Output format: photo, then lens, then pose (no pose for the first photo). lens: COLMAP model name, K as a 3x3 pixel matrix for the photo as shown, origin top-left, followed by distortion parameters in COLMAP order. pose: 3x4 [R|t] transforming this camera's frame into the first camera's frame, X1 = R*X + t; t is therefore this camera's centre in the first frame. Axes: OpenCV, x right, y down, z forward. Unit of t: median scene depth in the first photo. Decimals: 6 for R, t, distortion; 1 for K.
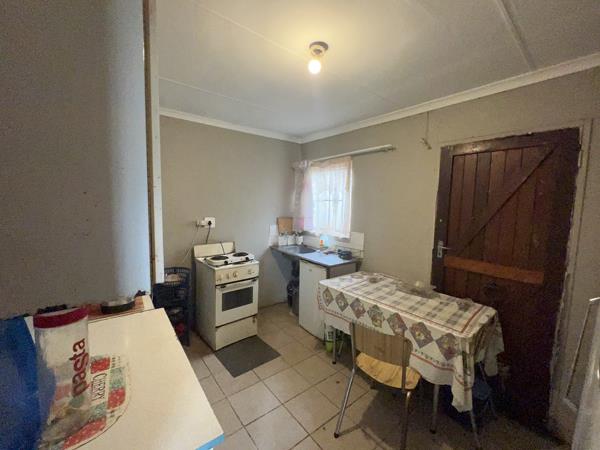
lens RADIAL K [[245.2, 0, 300.4], [0, 245.2, 222.1], [0, 0, 1]] dist [-0.000868, -0.000160]
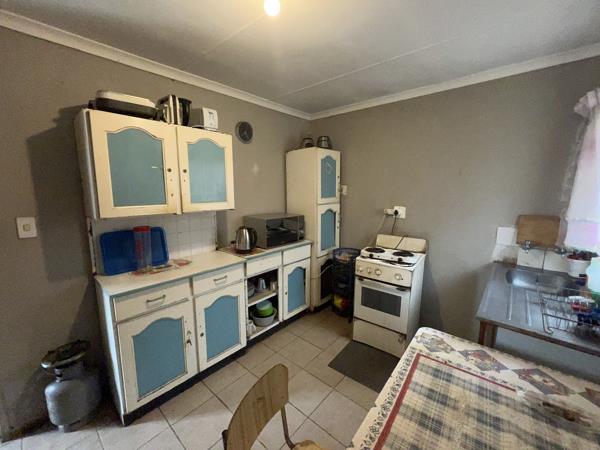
lens RADIAL K [[245.2, 0, 300.4], [0, 245.2, 222.1], [0, 0, 1]] dist [-0.000868, -0.000160]
pose [[0.182132, 0.114263, -0.976612, 0.498635], [-0.074156, 0.991993, 0.102233, -0.030539], [0.980474, 0.053802, 0.189147, 0.542804]]
